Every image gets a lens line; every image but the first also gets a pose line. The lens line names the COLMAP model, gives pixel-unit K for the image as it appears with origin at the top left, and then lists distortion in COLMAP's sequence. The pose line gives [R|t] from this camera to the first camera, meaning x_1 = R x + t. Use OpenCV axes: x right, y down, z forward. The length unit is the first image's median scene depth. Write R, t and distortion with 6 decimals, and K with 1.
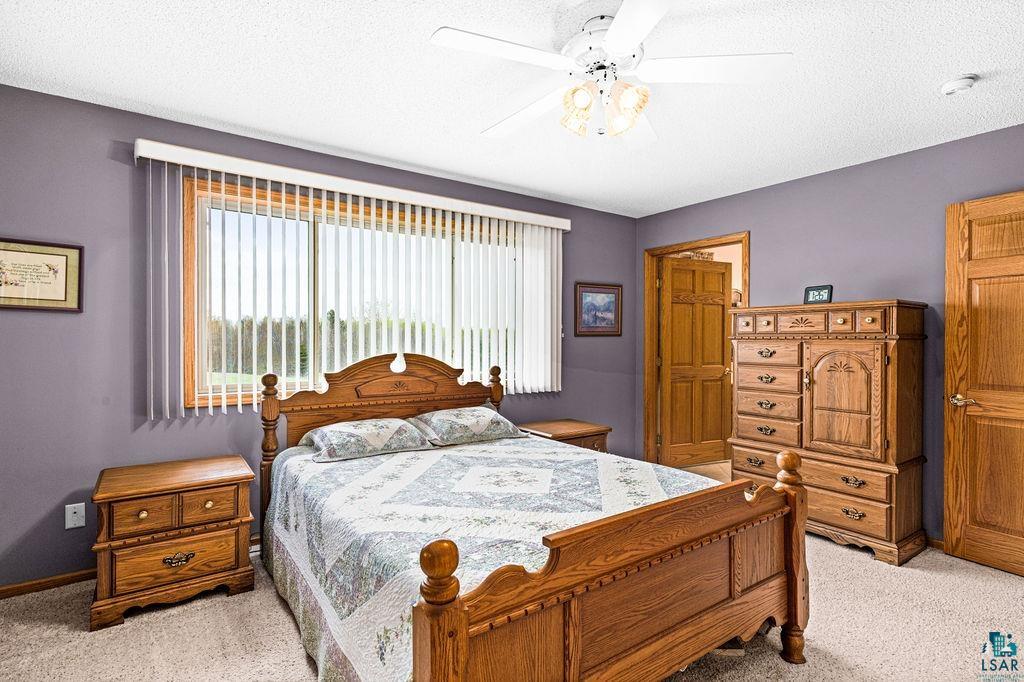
lens RADIAL K [[496.0, 0, 507.8], [0, 496.0, 344.9], [0, 0, 1]] dist [-0.000832, 0.001110]
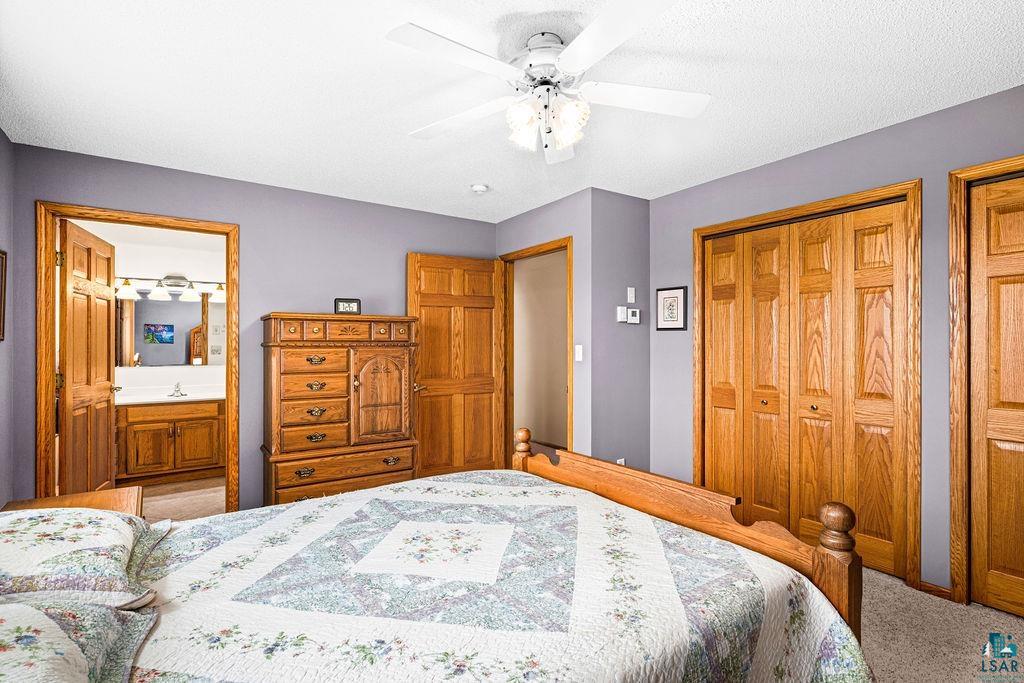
lens RADIAL K [[496.0, 0, 507.7], [0, 496.0, 341.8], [0, 0, 1]] dist [-0.000832, 0.001110]
pose [[0.022440, 0.007104, 0.999723, -0.514524], [0.011802, 0.999903, -0.007370, -0.009119], [-0.999679, 0.011964, 0.022354, 0.647130]]
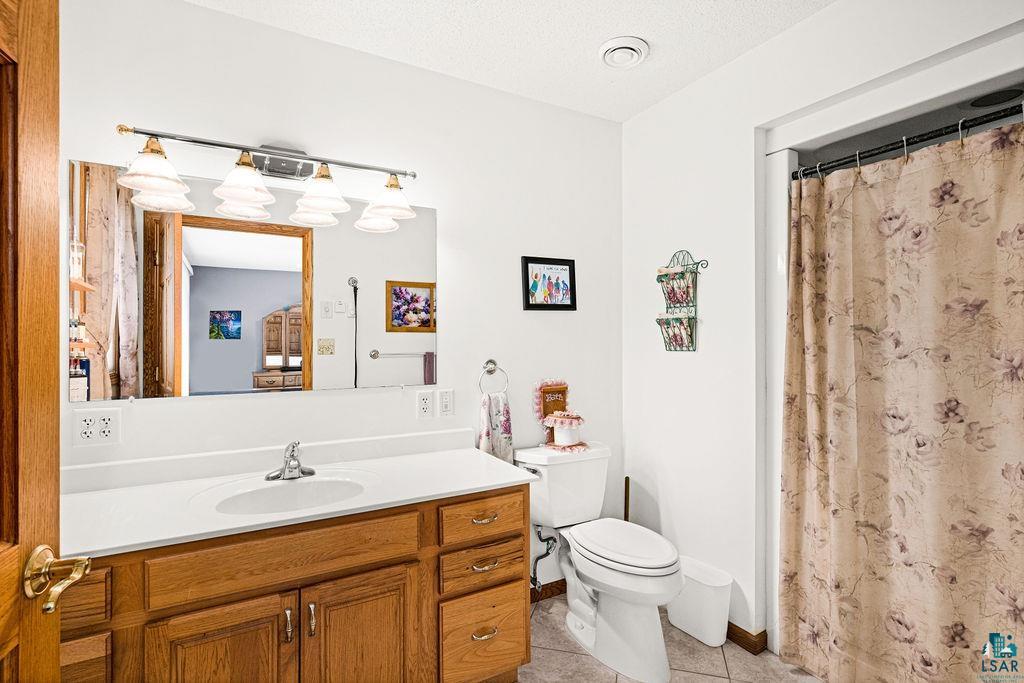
lens RADIAL K [[496.0, 0, 506.7], [0, 496.0, 340.9], [0, 0, 1]] dist [-0.000832, 0.001110]
pose [[0.109449, 0.000544, 0.993992, -0.012600], [0.010429, 0.999944, -0.001696, -0.011159], [-0.993938, 0.010552, 0.109437, 1.031168]]
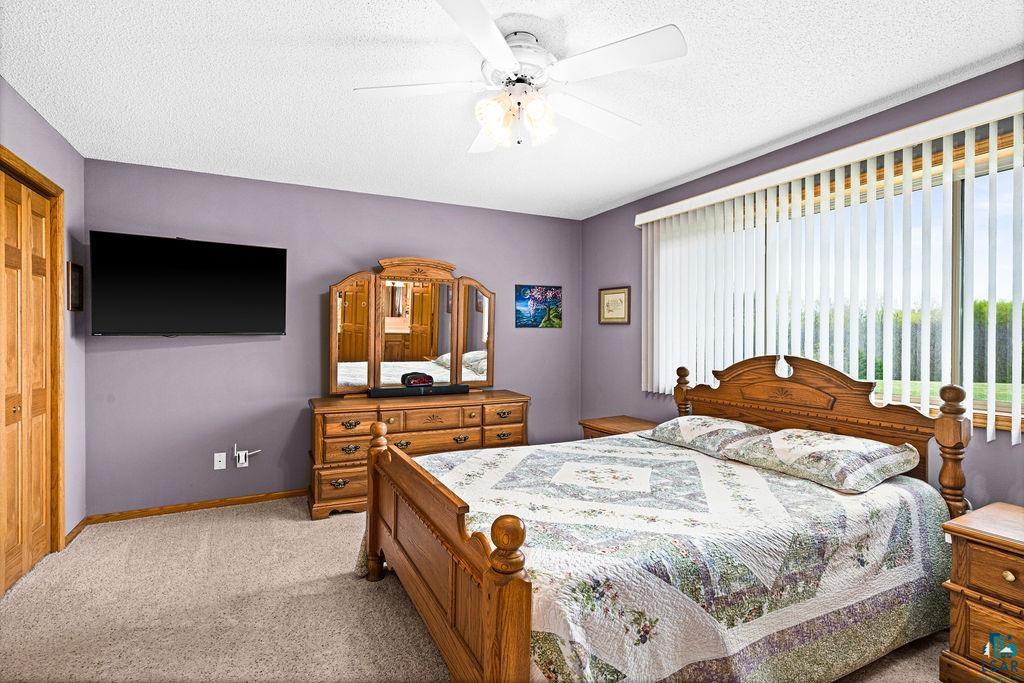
lens RADIAL K [[496.0, 0, 514.6], [0, 496.0, 339.2], [0, 0, 1]] dist [-0.000832, 0.001110]
pose [[-0.138523, -0.003642, -0.990353, 0.756070], [-0.014850, 0.999888, -0.001600, -0.003522], [0.990248, 0.014485, -0.138562, 0.698221]]
